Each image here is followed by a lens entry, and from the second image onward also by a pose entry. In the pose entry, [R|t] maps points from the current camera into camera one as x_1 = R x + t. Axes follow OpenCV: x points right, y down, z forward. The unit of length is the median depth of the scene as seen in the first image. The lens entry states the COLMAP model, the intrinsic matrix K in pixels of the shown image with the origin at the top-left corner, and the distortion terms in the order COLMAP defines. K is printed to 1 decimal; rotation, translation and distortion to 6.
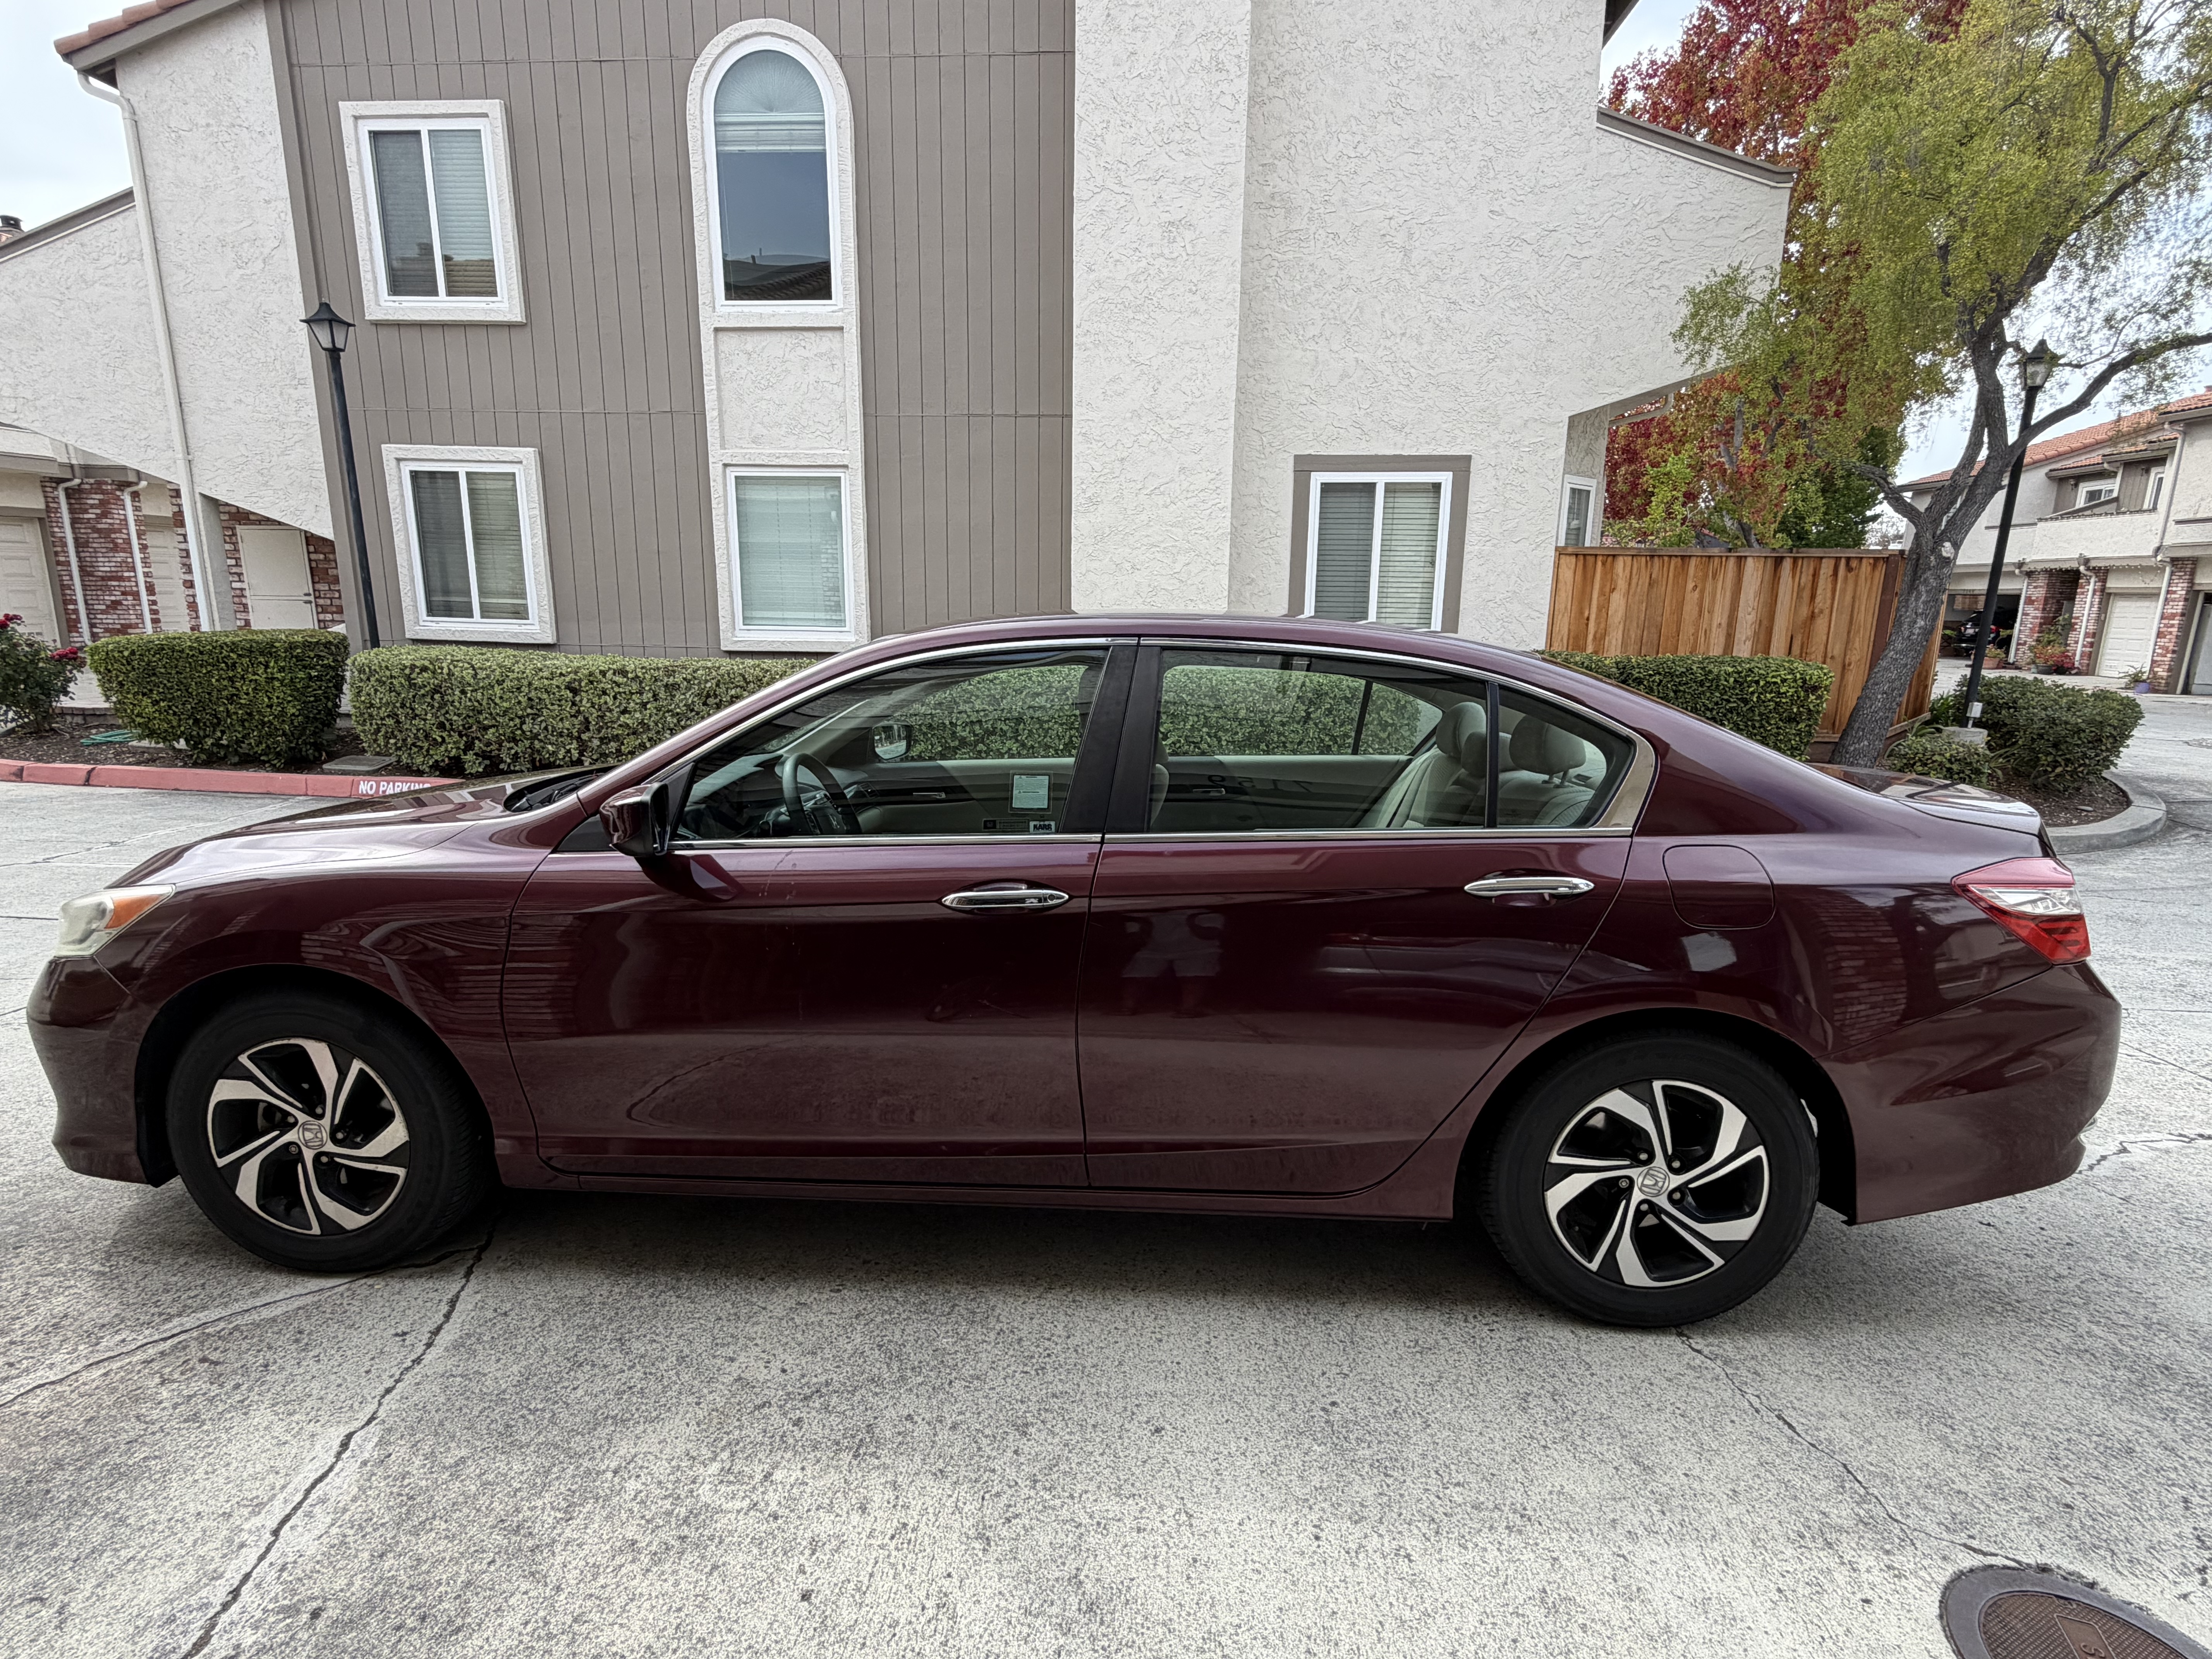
lens RADIAL K [[1073.1, 0, 1106.0], [0, 1073.1, 829.5], [0, 0, 1]] dist [-0.024146, -0.000123]
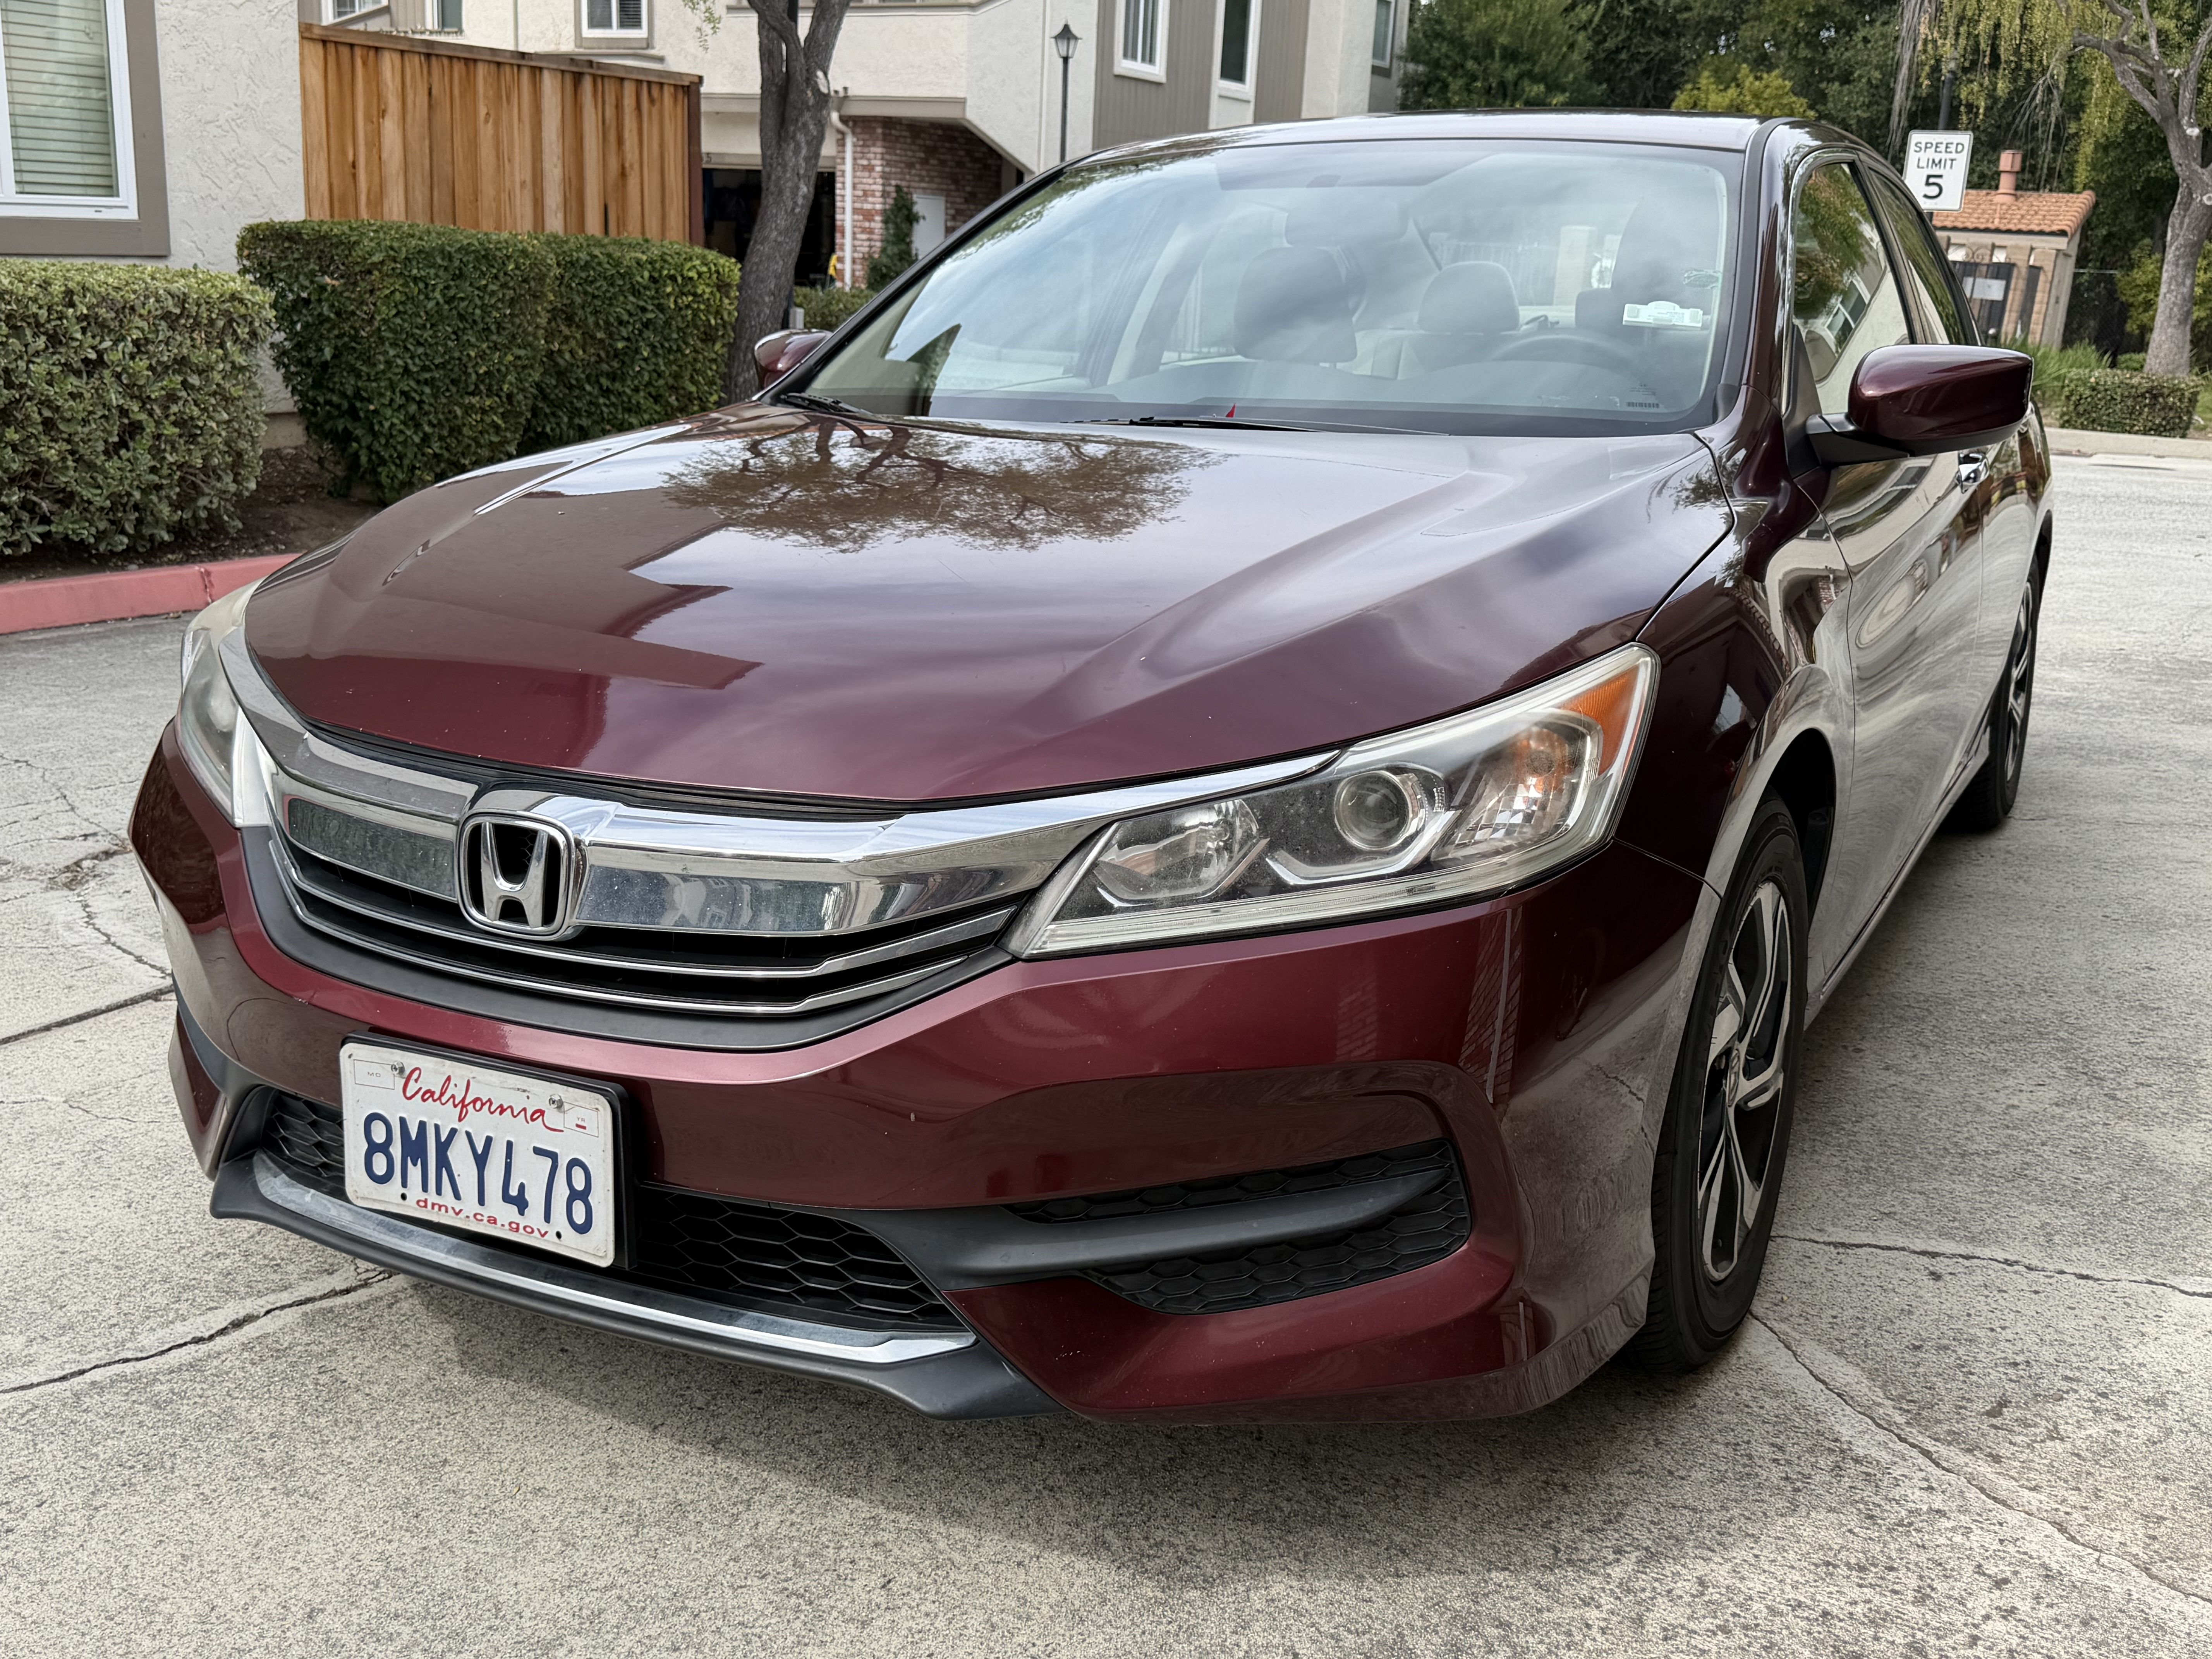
lens RADIAL K [[2233.1, 0, 1106.0], [0, 2233.1, 829.5], [0, 0, 1]] dist [0.006320, -0.367867]
pose [[0.426053, -0.209162, 0.880188, -0.438491], [0.128111, 0.977052, 0.170168, -0.011658], [-0.895582, 0.040261, 0.443072, 0.192505]]
